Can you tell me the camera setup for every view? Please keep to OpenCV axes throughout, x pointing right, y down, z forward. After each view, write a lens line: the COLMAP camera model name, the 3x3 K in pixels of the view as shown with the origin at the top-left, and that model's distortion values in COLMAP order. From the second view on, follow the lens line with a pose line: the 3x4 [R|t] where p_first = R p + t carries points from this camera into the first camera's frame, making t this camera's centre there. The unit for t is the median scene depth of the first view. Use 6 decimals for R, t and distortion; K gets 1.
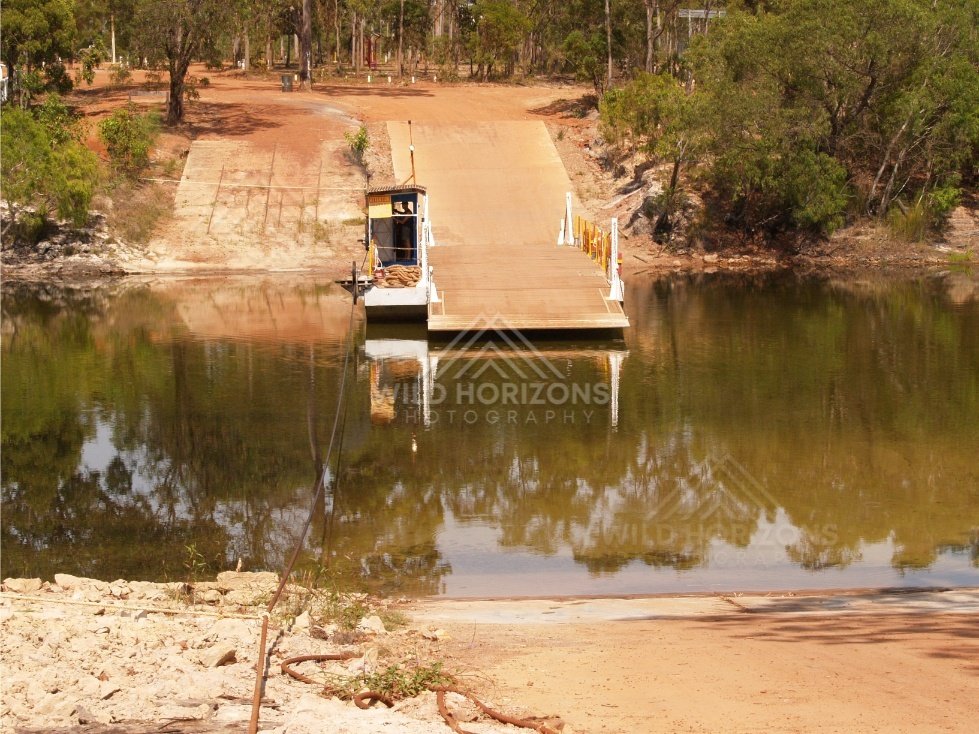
lens RADIAL K [[2097.3, 0, 489.5], [0, 2097.3, 367.0], [0, 0, 1]] dist [-0.188553, 0.213754]
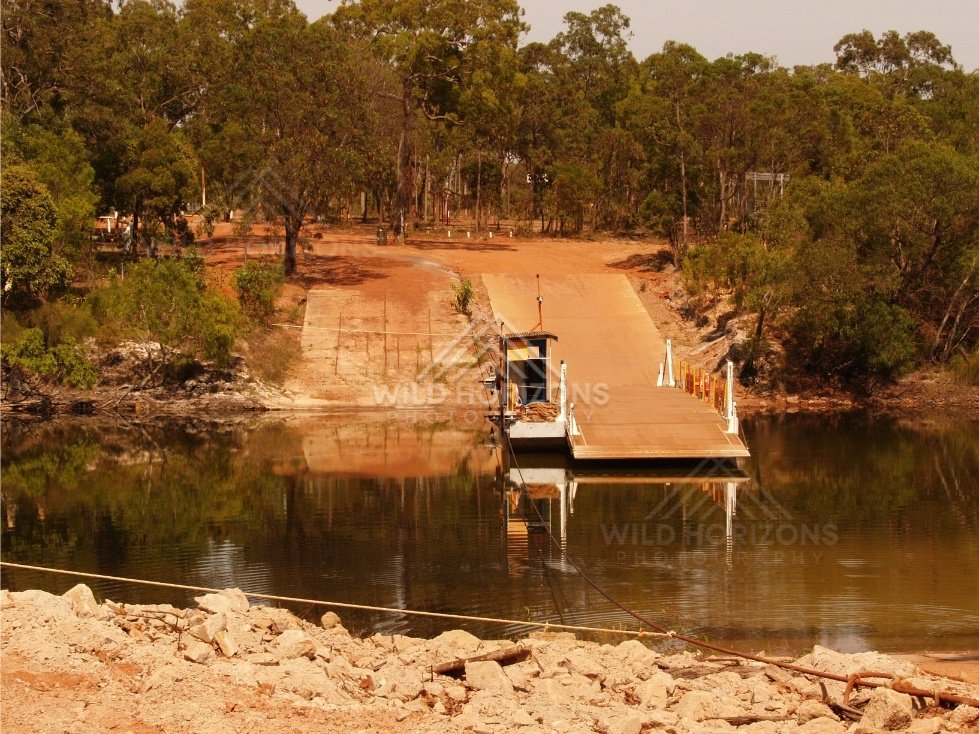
lens RADIAL K [[2097.3, 0, 489.5], [0, 2097.3, 367.0], [0, 0, 1]] dist [-0.188553, 0.213754]
pose [[0.999979, 0.005975, 0.002340, -0.056318], [-0.005793, 0.997434, -0.071354, 0.010436], [-0.002761, 0.071339, 0.997448, -0.100901]]
